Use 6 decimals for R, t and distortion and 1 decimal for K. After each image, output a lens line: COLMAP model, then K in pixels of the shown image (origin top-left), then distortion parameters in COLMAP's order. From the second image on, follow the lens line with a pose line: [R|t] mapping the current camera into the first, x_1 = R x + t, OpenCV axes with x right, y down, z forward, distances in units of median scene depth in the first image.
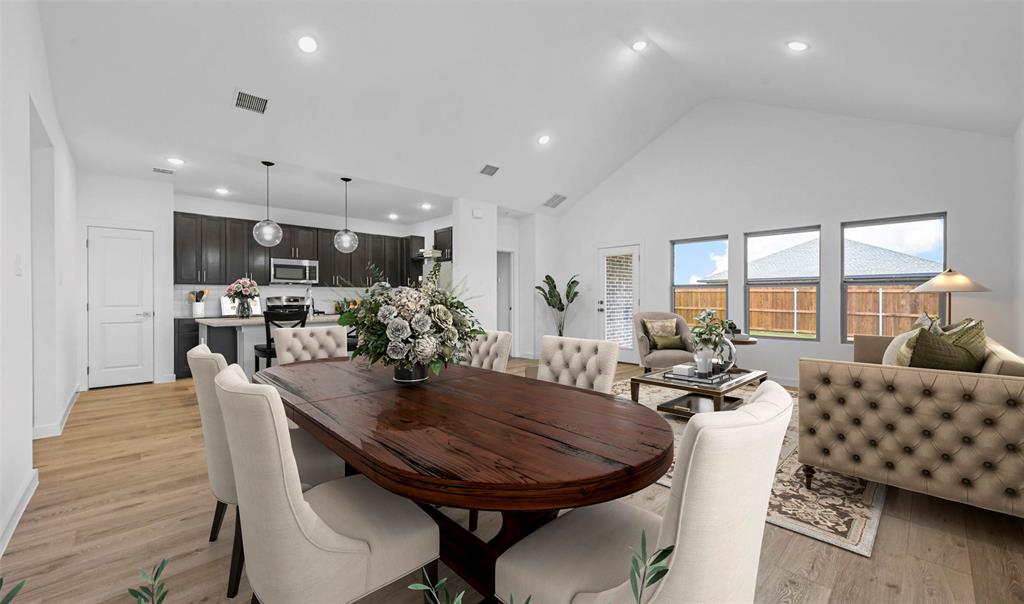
lens RADIAL K [[408.2, 0, 508.1], [0, 408.2, 299.8], [0, 0, 1]] dist [0.002136, 0.000329]
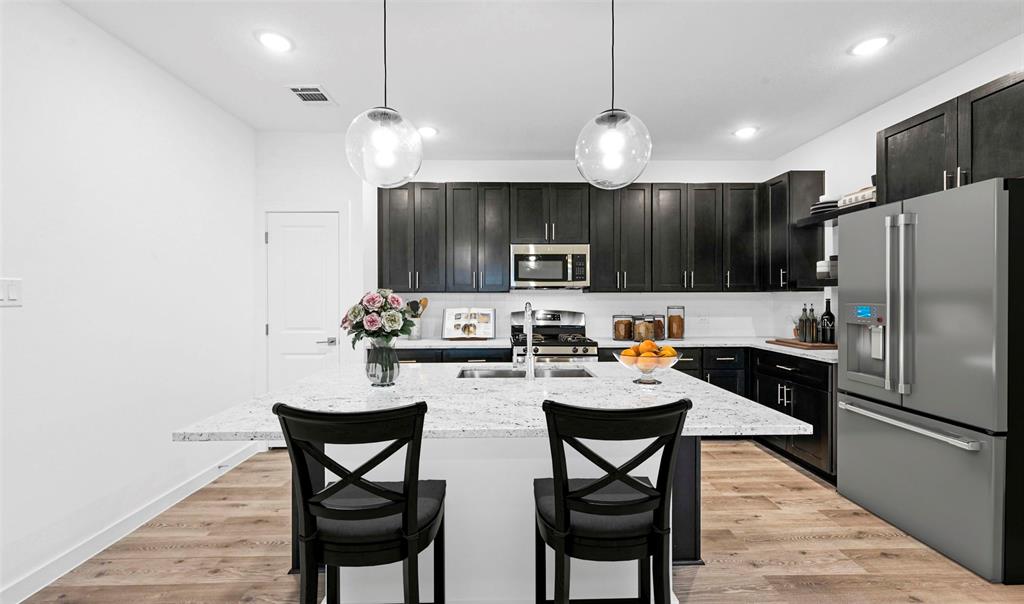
lens RADIAL K [[408.2, 0, 508.1], [0, 408.2, 299.8], [0, 0, 1]] dist [0.002136, 0.000329]
pose [[0.736369, 0.002030, -0.676578, -0.187276], [-0.000561, 0.999997, 0.002389, -0.025005], [0.676580, -0.001380, 0.736367, 0.546962]]
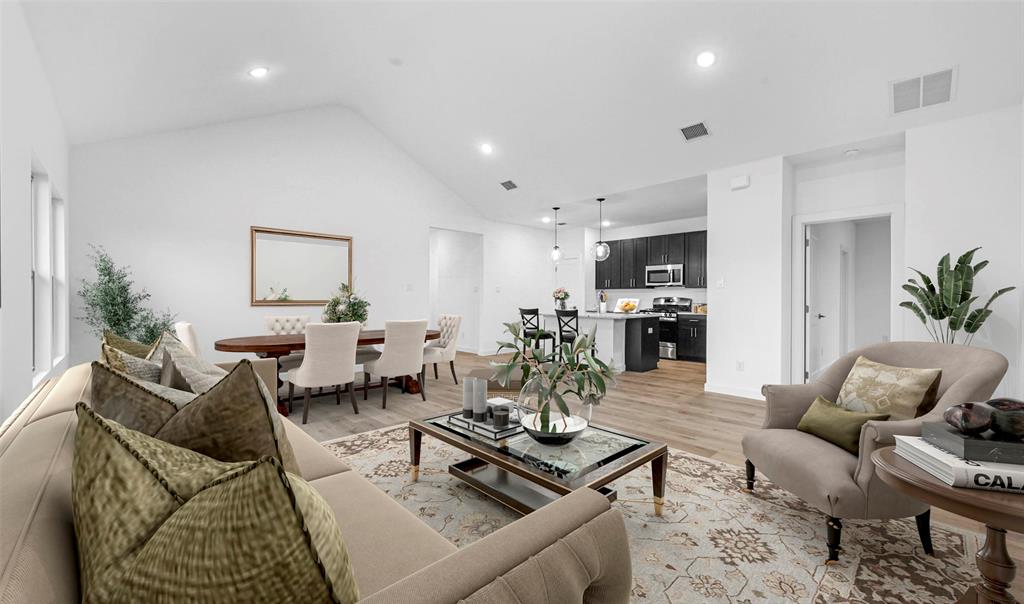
lens RADIAL K [[404.4, 0, 513.3], [0, 404.4, 278.2], [0, 0, 1]] dist [0.001117, 0.000099]
pose [[0.002268, -0.046396, -0.998921, 0.596743], [-0.010412, 0.998868, -0.046418, -0.004728], [0.999943, 0.010506, 0.001782, 0.567398]]
